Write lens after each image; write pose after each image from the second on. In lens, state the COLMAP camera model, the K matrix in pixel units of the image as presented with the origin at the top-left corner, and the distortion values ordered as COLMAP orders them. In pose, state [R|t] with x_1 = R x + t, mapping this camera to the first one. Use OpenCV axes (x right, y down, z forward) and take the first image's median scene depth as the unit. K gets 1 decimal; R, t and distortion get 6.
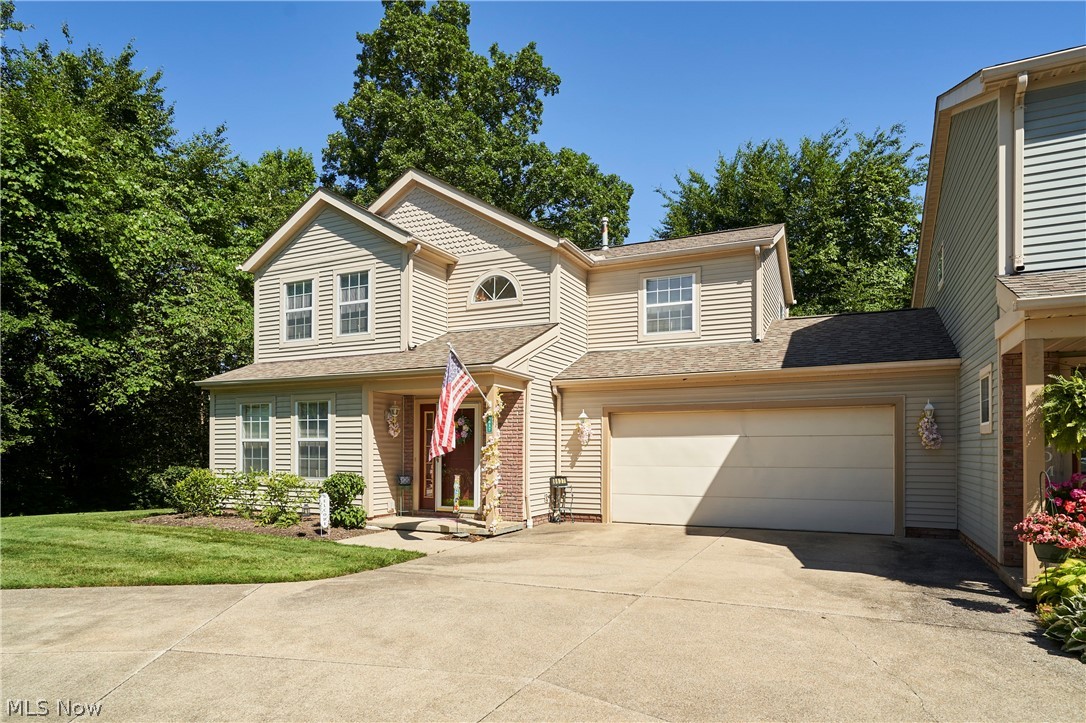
lens RADIAL K [[637.8, 0, 543.0], [0, 637.8, 361.5], [0, 0, 1]] dist [0.000416, 0.000039]
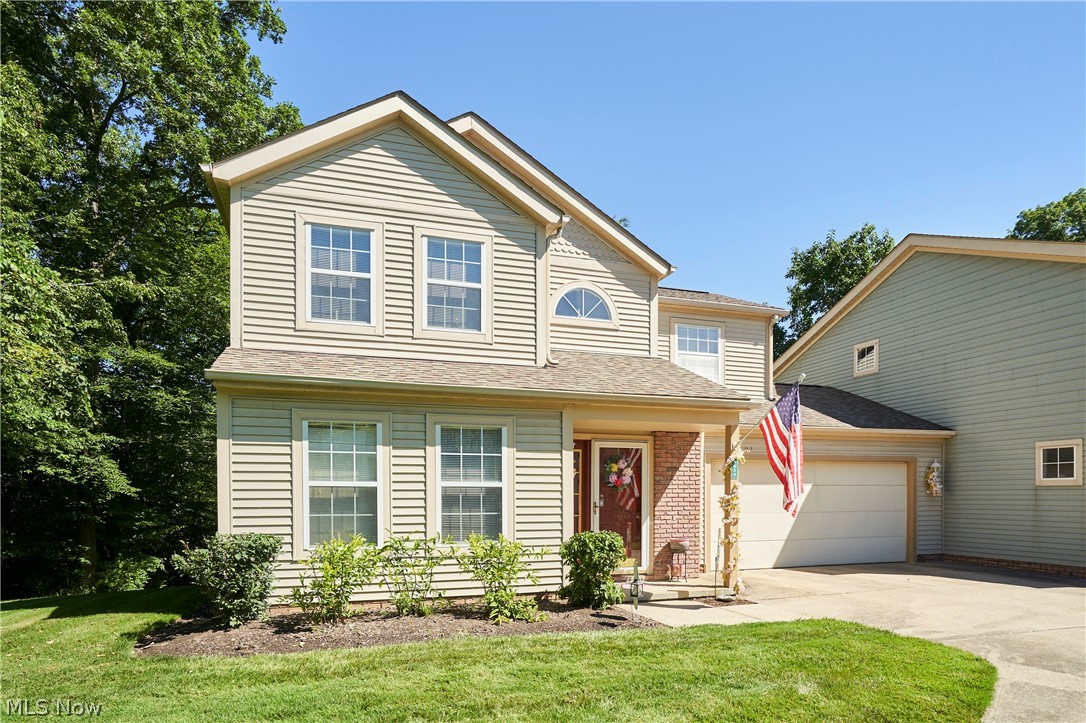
lens RADIAL K [[642.7, 0, 542.7], [0, 642.7, 427.1], [0, 0, 1]] dist [-0.005226, -0.000629]
pose [[0.726321, 0.069592, 0.683823, -0.694647], [-0.093419, 0.995625, -0.002100, 0.053294], [-0.680977, -0.062357, 0.729645, 0.429447]]
